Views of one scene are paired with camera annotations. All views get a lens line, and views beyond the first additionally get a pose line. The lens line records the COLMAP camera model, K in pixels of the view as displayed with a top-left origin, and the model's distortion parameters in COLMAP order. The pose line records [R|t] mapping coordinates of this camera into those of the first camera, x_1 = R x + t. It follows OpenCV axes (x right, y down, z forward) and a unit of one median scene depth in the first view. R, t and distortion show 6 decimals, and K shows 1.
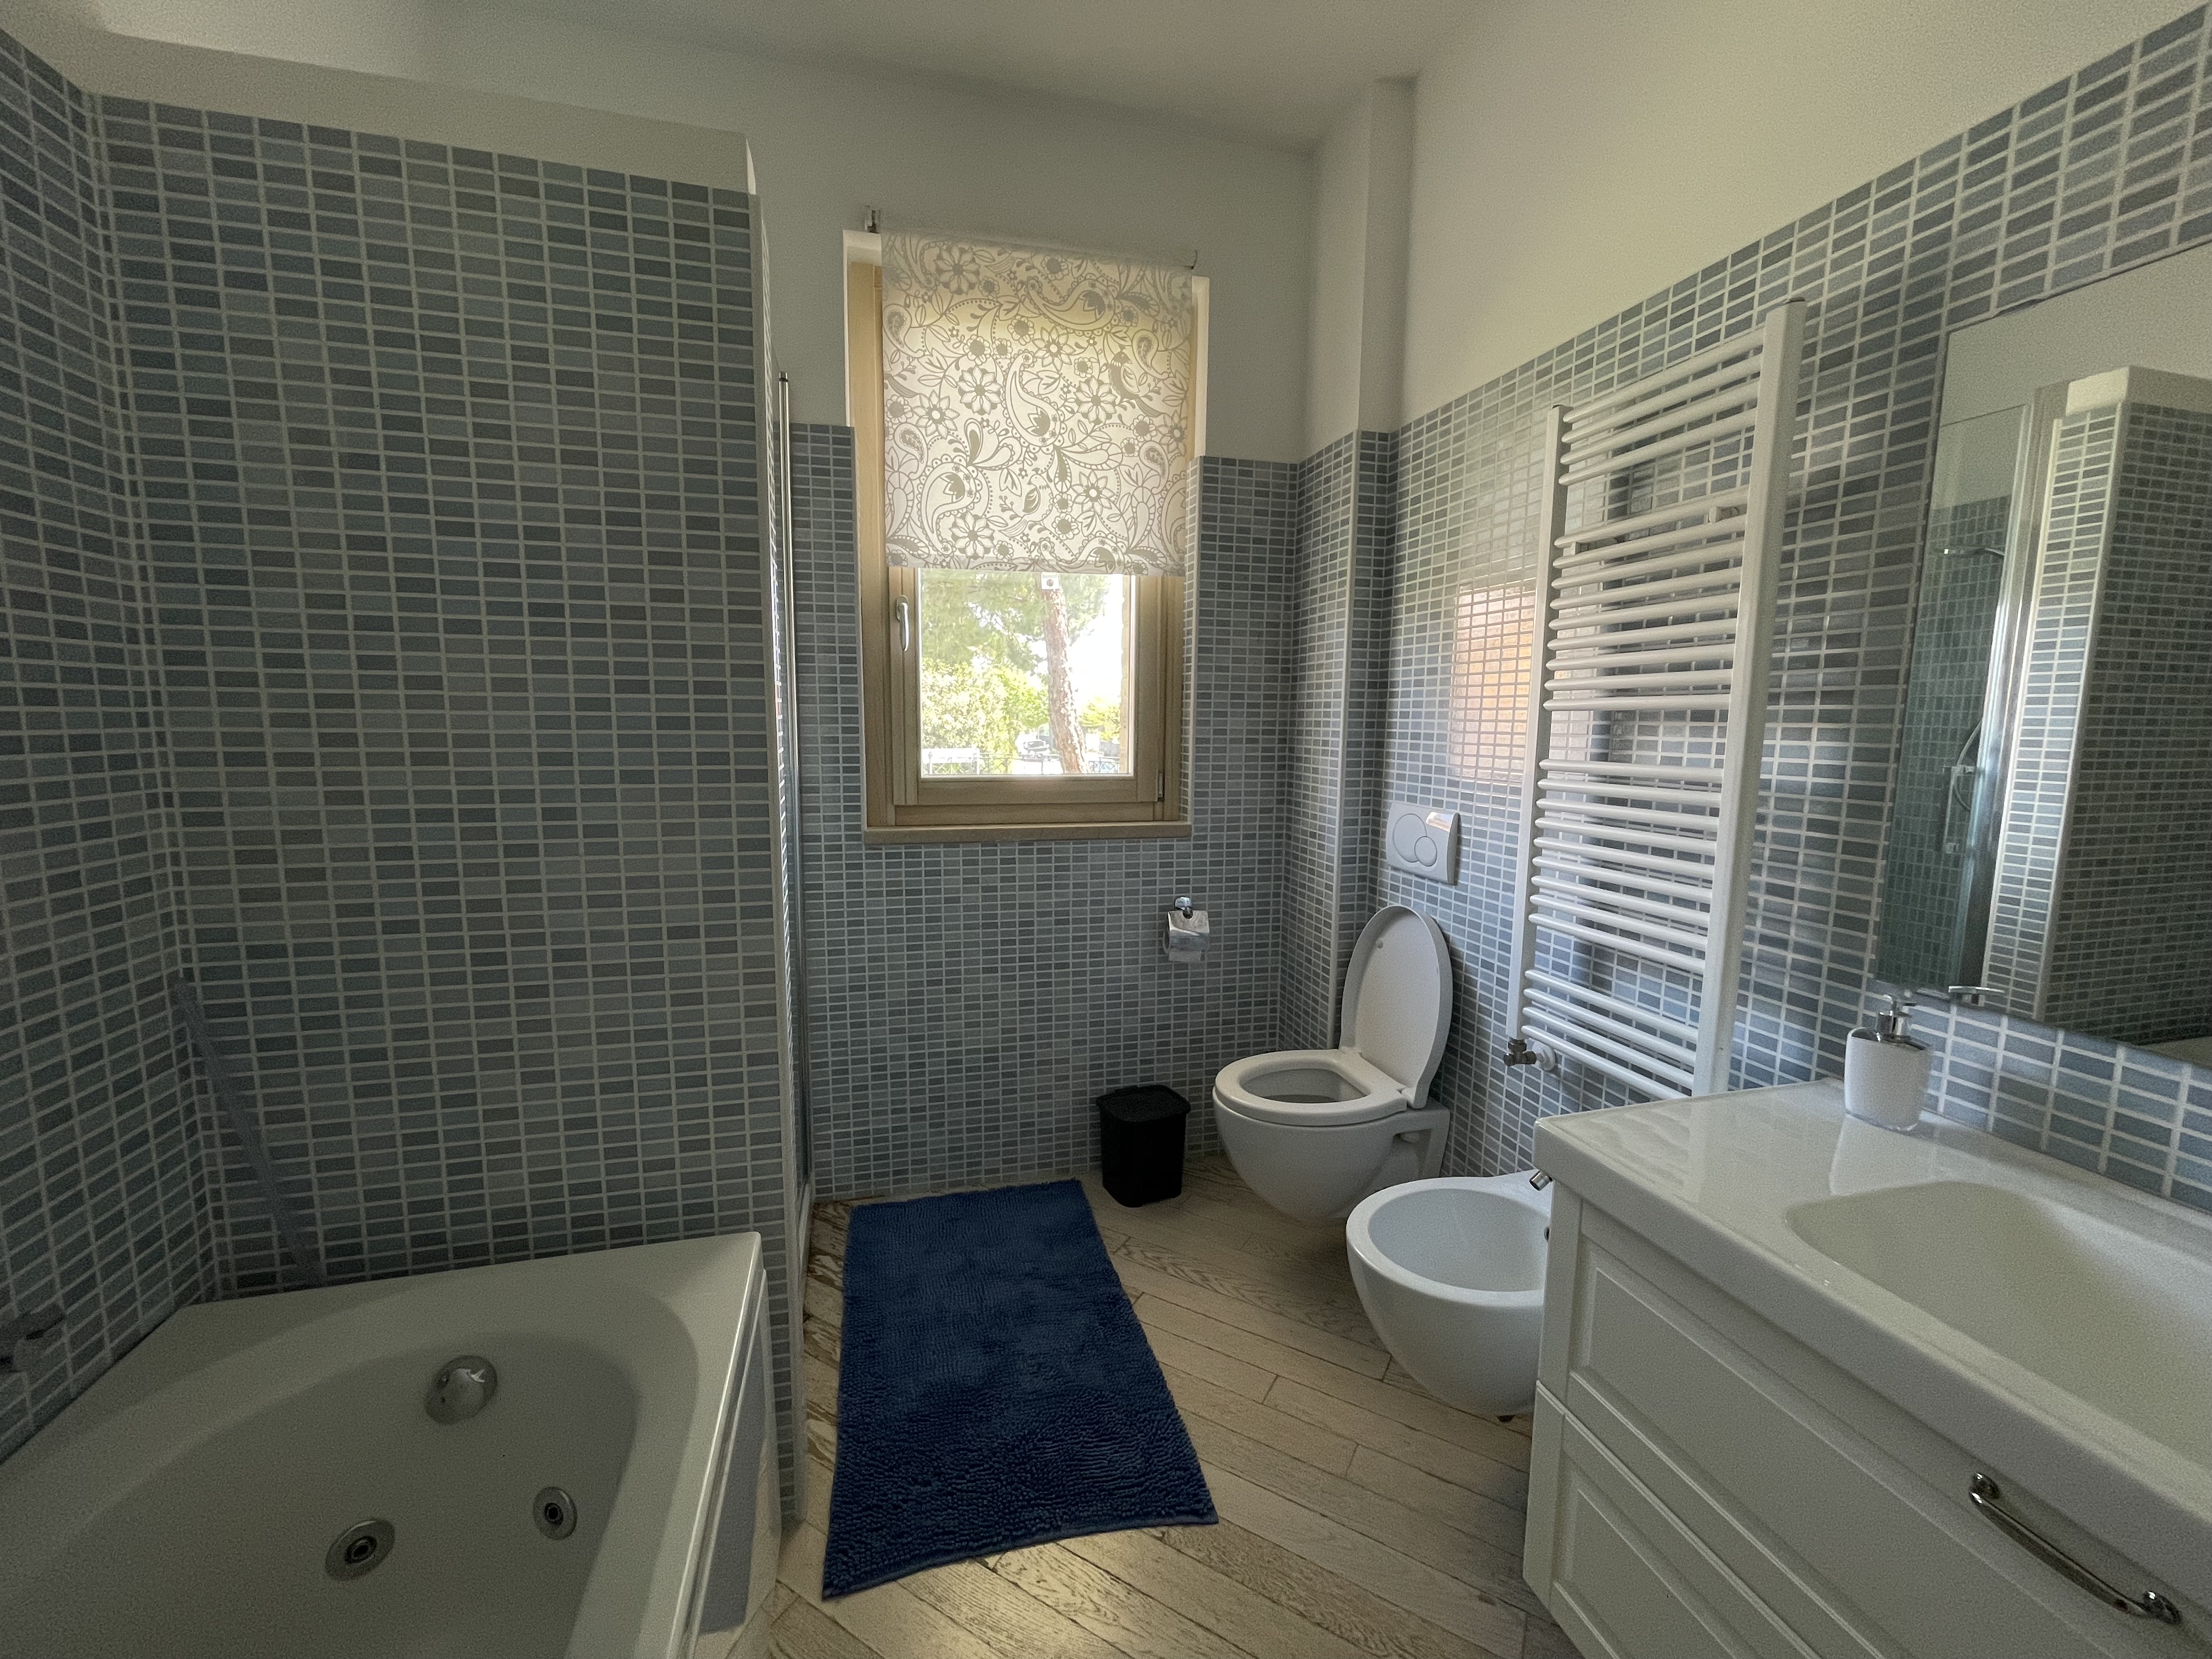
lens RADIAL K [[900.1, 0, 1106.0], [0, 900.1, 829.5], [0, 0, 1]] dist [-0.000571, -0.000101]
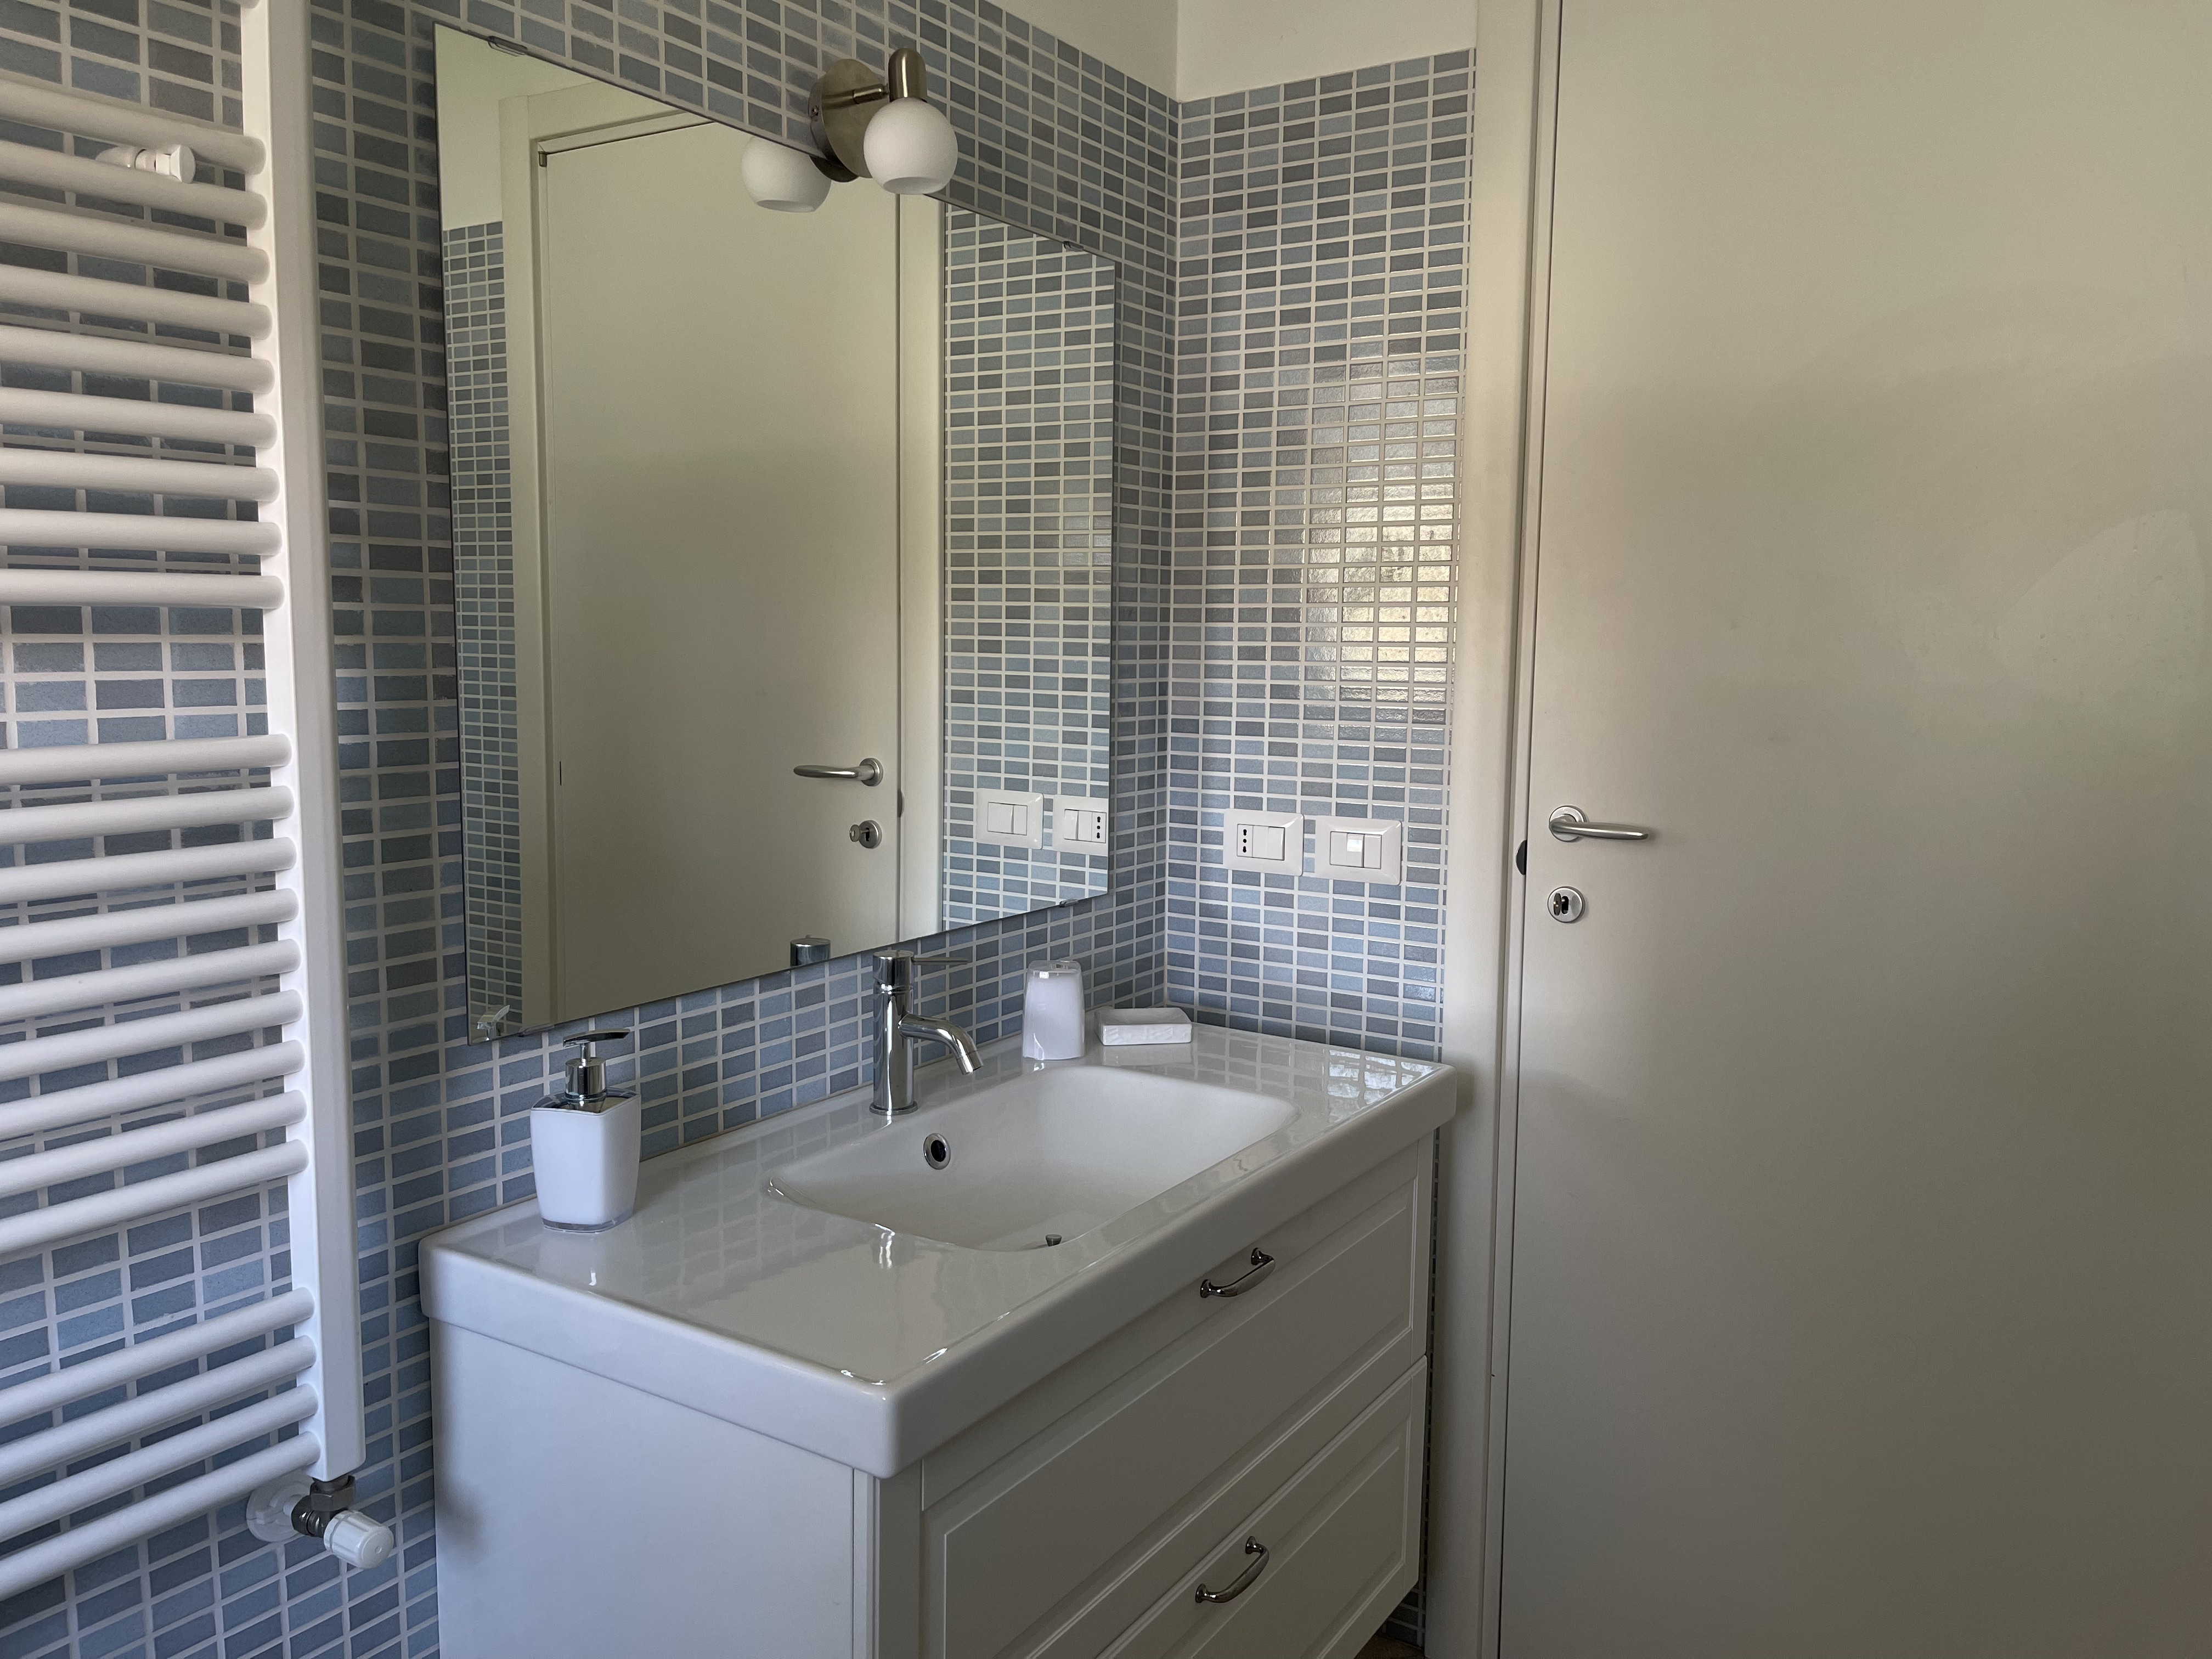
lens RADIAL K [[1685.8, 0, 1131.0], [0, 1685.8, 816.9], [0, 0, 1]] dist [0.119034, -0.163874]
pose [[-0.671782, -0.095375, 0.734583, -0.344970], [0.076121, 0.977538, 0.196532, -0.207094], [-0.736827, 0.187945, -0.649433, 1.556786]]
